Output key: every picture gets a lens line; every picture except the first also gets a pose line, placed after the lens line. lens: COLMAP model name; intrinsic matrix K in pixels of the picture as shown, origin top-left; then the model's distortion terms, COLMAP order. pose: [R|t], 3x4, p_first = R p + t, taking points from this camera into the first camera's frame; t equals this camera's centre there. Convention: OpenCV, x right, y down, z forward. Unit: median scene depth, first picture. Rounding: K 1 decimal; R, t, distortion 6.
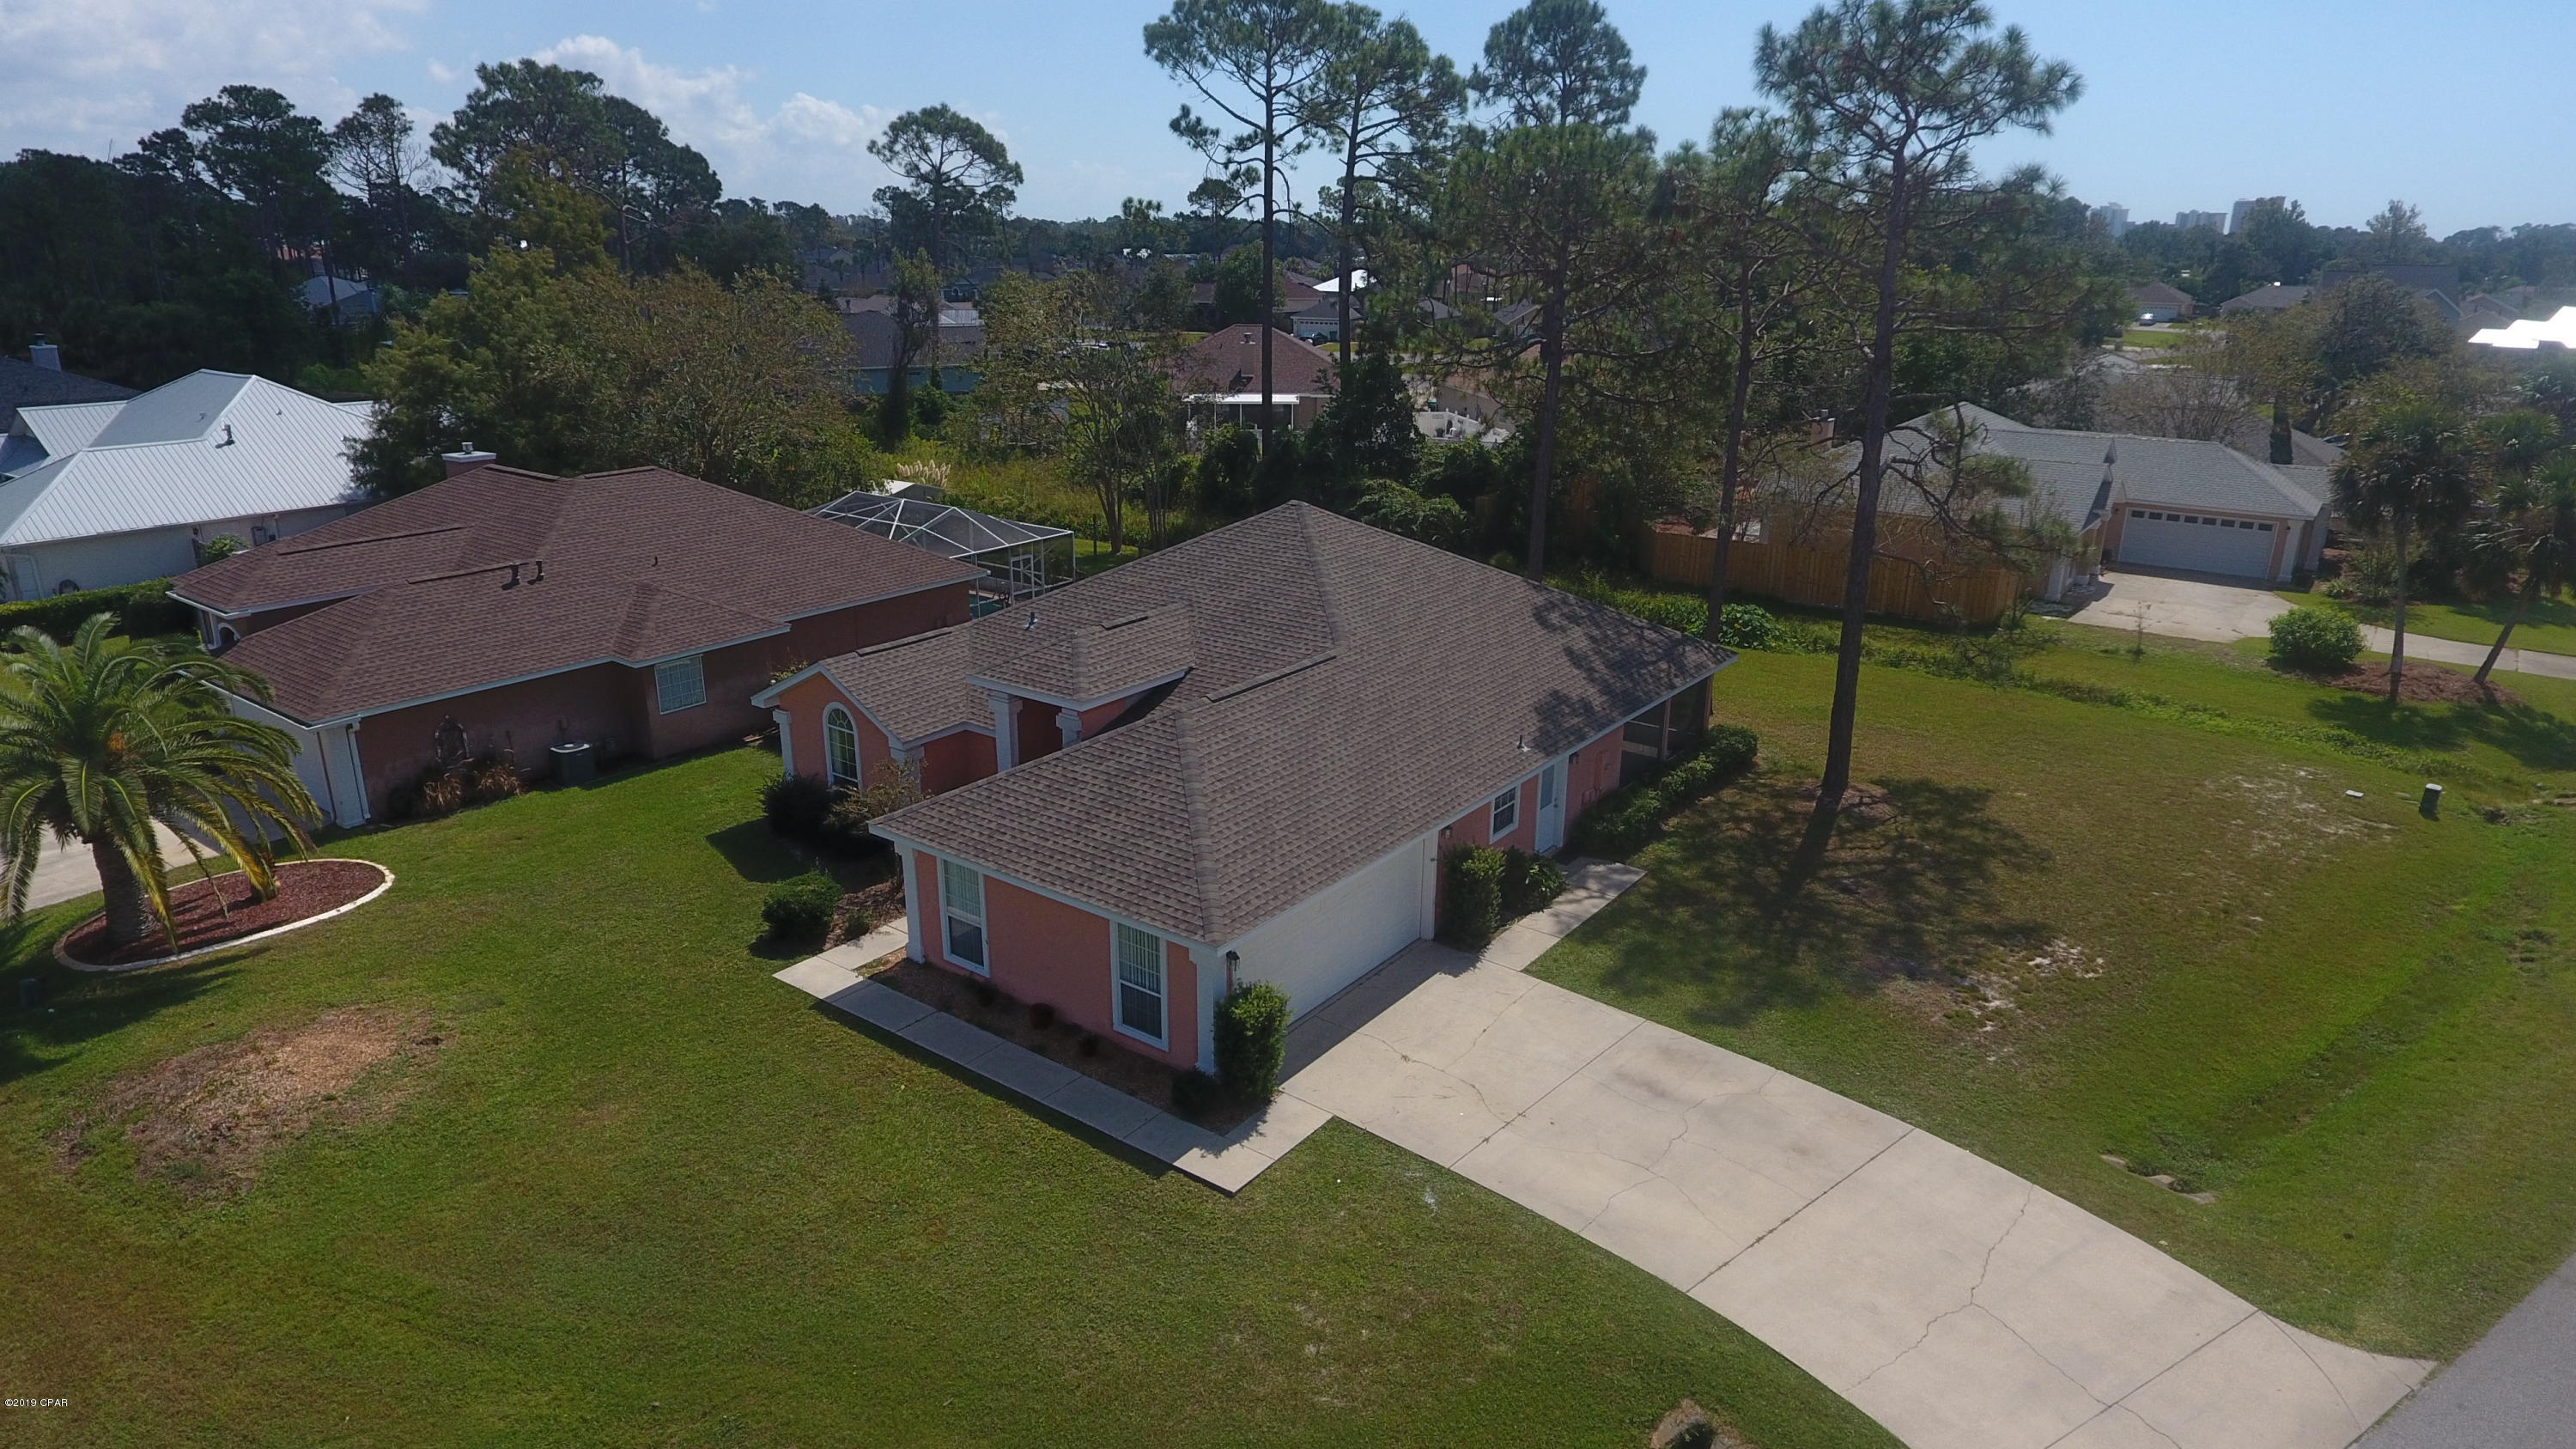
lens RADIAL K [[1512.3, 0, 1284.8], [0, 1512.3, 719.6], [0, 0, 1]] dist [-0.008641, 0.003124]
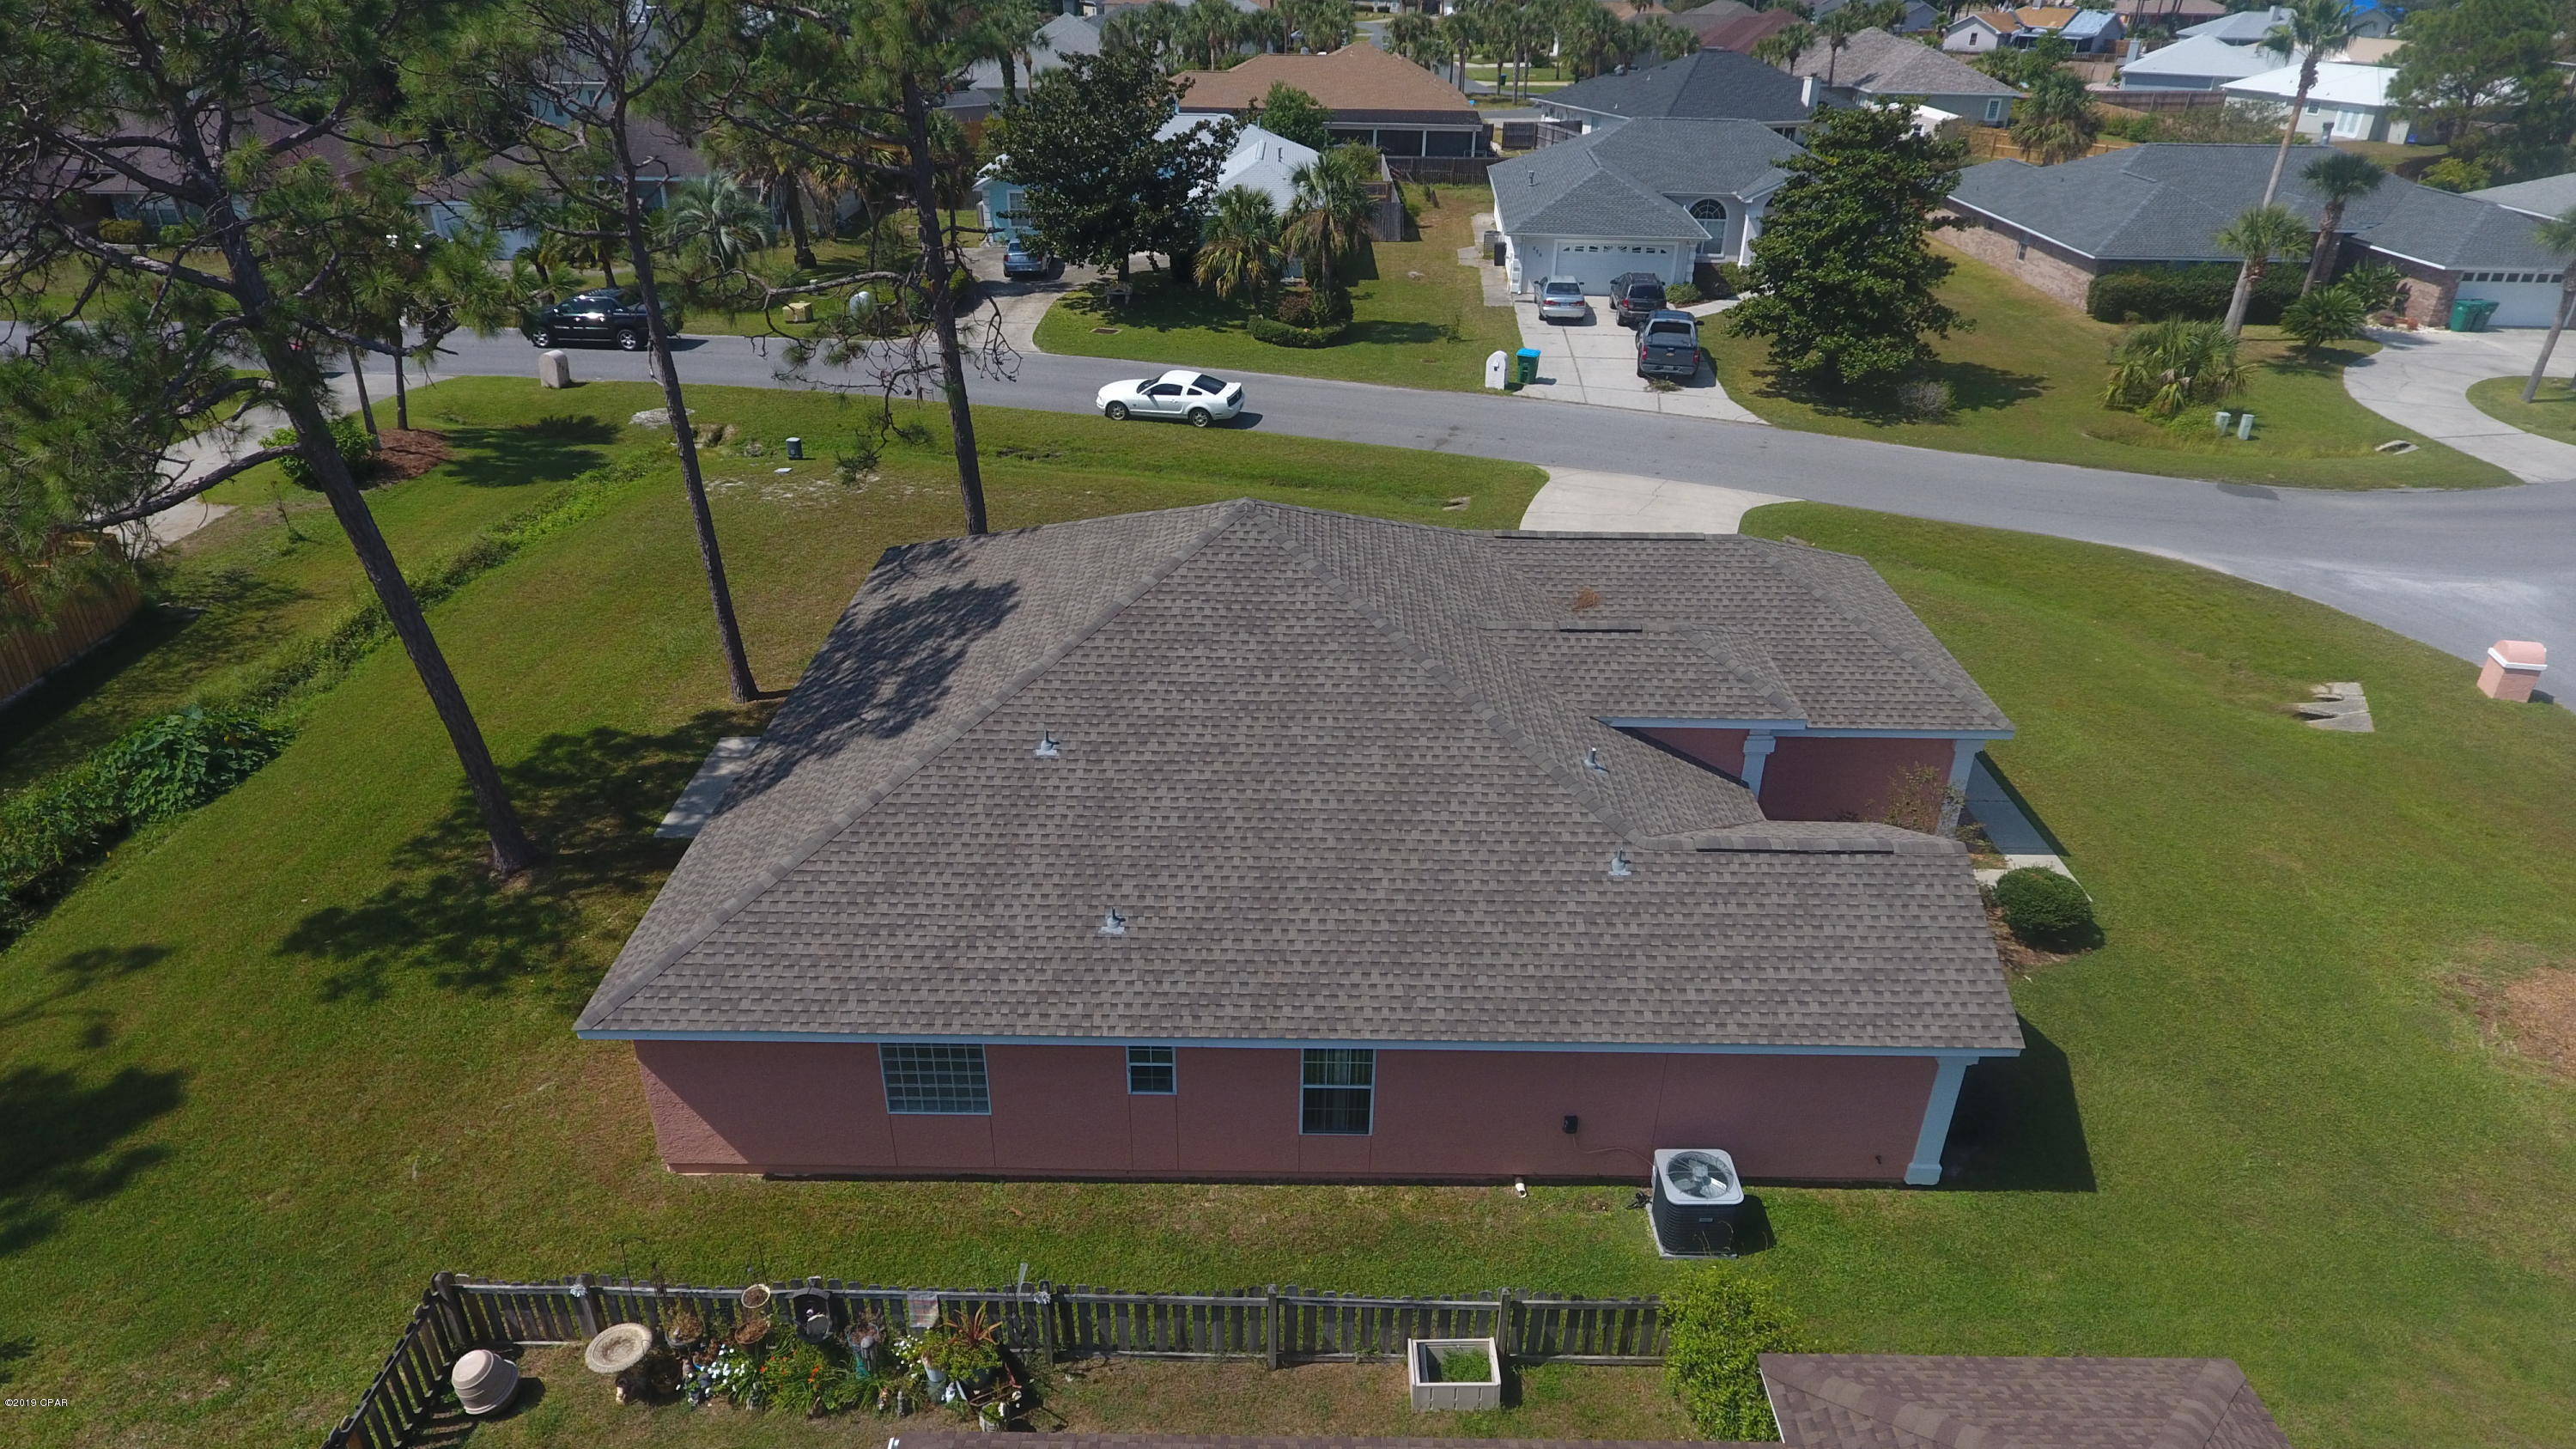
lens RADIAL K [[1512.3, 0, 1279.1], [0, 1512.3, 727.3], [0, 0, 1]] dist [-0.008641, 0.003124]
pose [[-0.586599, -0.390804, 0.709348, -0.605315], [0.235071, 0.756004, 0.610901, -0.559227], [-0.775012, 0.525101, -0.351604, 1.521561]]
